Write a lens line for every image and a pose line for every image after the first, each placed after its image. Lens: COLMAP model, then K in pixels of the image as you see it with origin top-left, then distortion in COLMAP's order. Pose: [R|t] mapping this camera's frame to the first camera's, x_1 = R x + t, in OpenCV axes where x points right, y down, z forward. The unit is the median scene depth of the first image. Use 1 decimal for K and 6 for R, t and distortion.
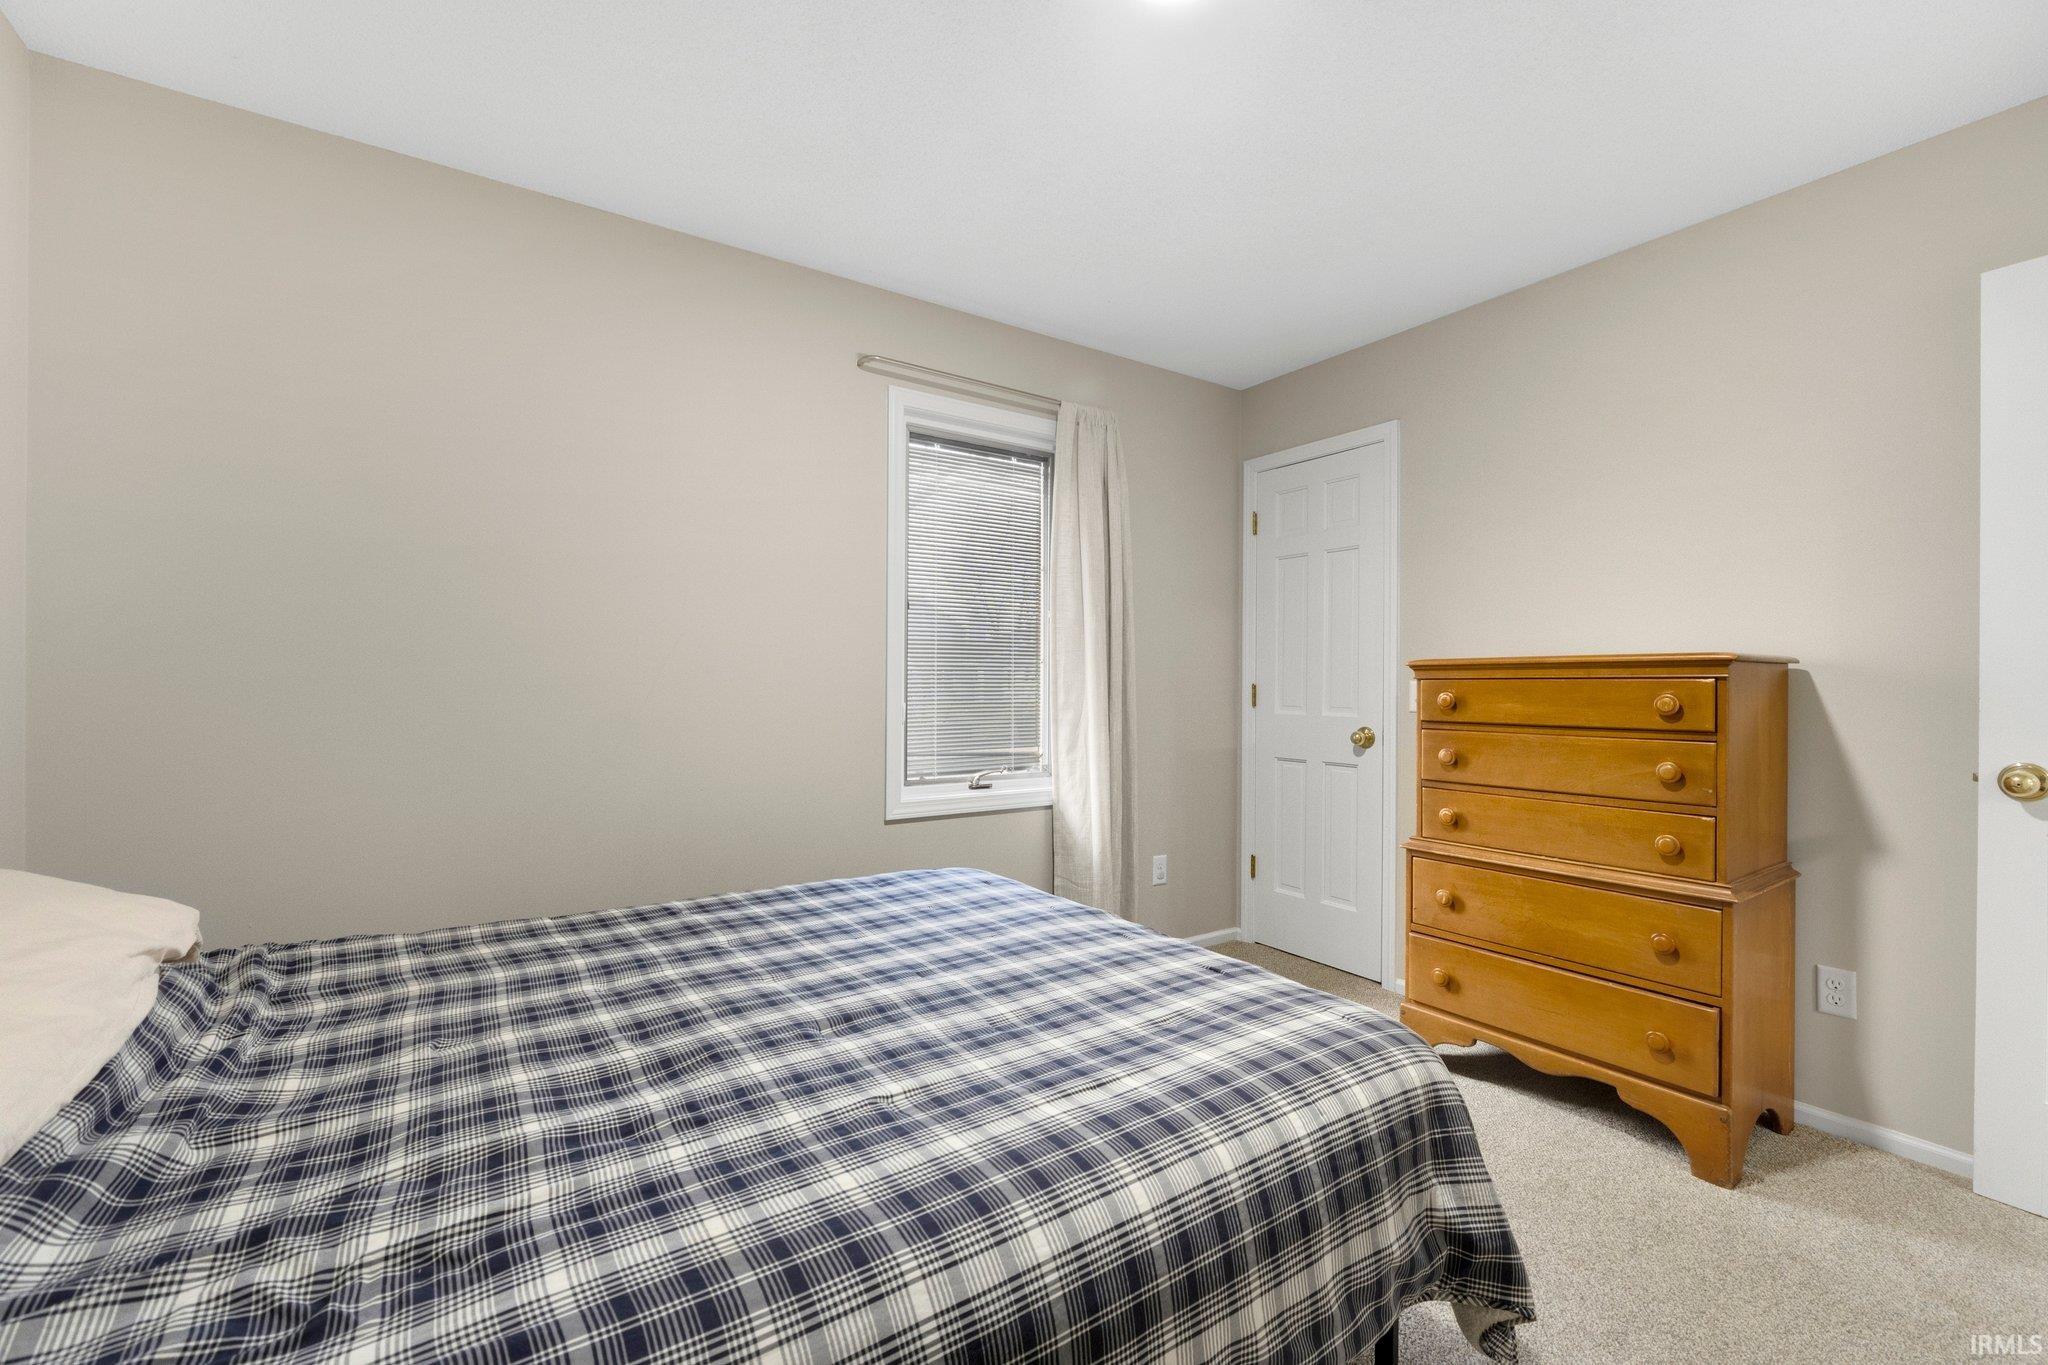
lens RADIAL K [[853.2, 0, 1027.8], [0, 853.2, 685.8], [0, 0, 1]] dist [-0.001202, -0.000071]
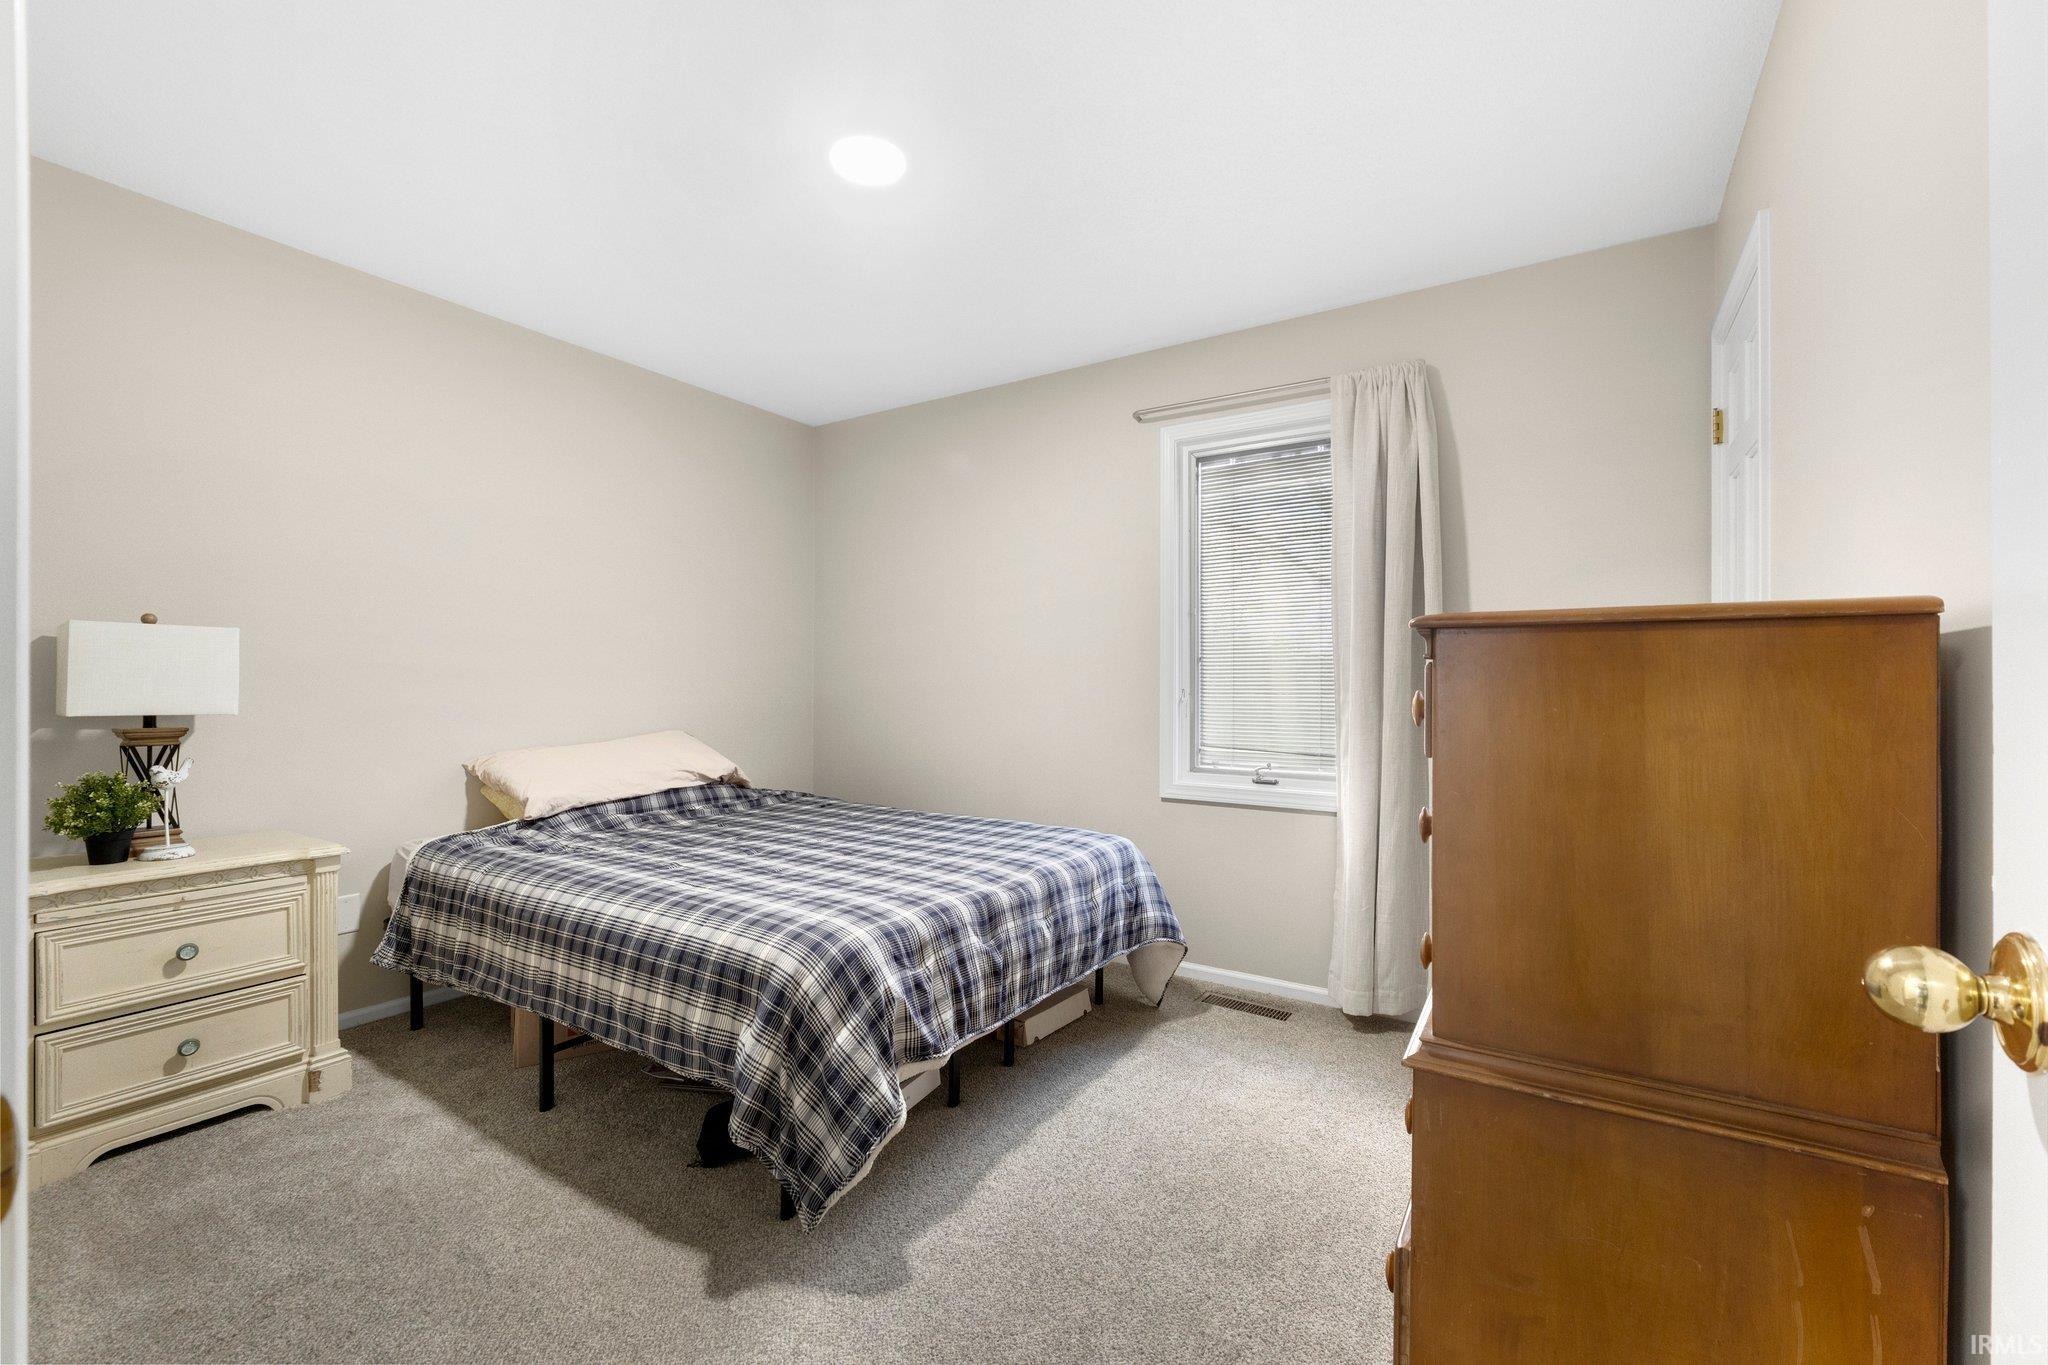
lens RADIAL K [[853.2, 0, 1029.6], [0, 853.2, 682.2], [0, 0, 1]] dist [-0.001202, -0.000071]
pose [[0.384768, -0.001940, -0.923011, 0.855597], [-0.006463, 0.999968, -0.004797, 0.005972], [0.922991, 0.007811, 0.384743, 0.379879]]
